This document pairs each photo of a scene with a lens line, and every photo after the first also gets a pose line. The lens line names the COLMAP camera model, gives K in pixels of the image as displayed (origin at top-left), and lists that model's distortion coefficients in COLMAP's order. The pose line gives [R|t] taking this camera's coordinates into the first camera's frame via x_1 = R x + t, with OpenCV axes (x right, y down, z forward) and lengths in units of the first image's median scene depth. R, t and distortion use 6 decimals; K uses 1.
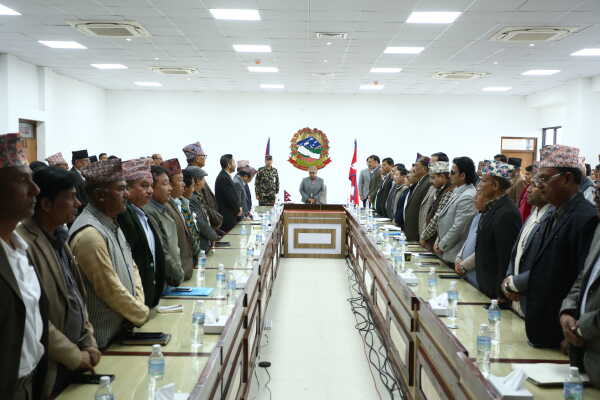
lens RADIAL K [[653.8, 0, 300.0], [0, 653.8, 200.0], [0, 0, 1]] dist [0.040435, 0.023082]
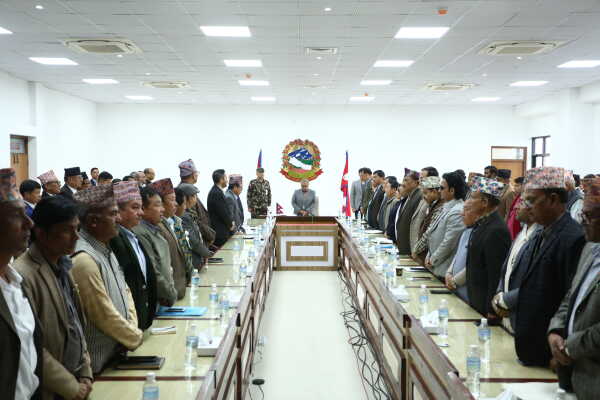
lens RADIAL K [[653.8, 0, 300.0], [0, 653.8, 200.0], [0, 0, 1]] dist [0.040435, 0.023082]
pose [[0.999871, -0.011175, 0.011572, 0.000911], [0.011322, 0.999855, -0.012718, -0.009134], [-0.011429, 0.012848, 0.999852, -0.005303]]
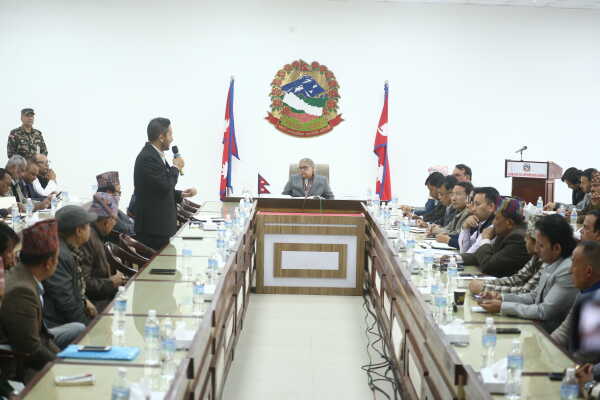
lens RADIAL K [[1211.8, 0, 300.0], [0, 1211.8, 200.0], [0, 0, 1]] dist [-0.205979, -0.017129]
pose [[0.999940, 0.007125, 0.008377, 0.005594], [-0.007255, 0.999852, 0.015611, -0.014396], [-0.008265, -0.015671, 0.999843, -0.081925]]
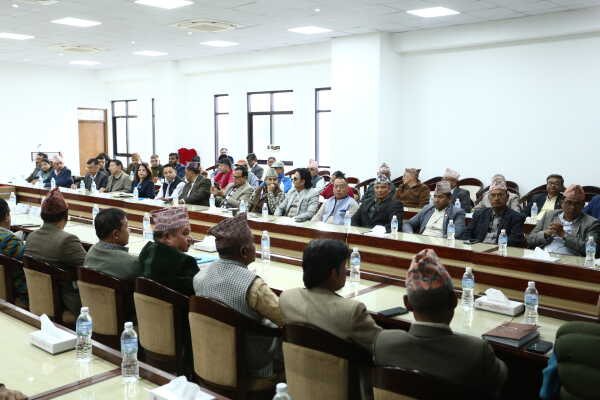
lens RADIAL K [[615.5, 0, 300.0], [0, 615.5, 200.0], [0, 0, 1]] dist [-0.001561, -0.001082]
pose [[0.666528, -0.095150, 0.739383, -0.427979], [0.053398, 0.995367, 0.079956, -0.014570], [-0.743565, -0.013811, 0.668521, 0.117887]]
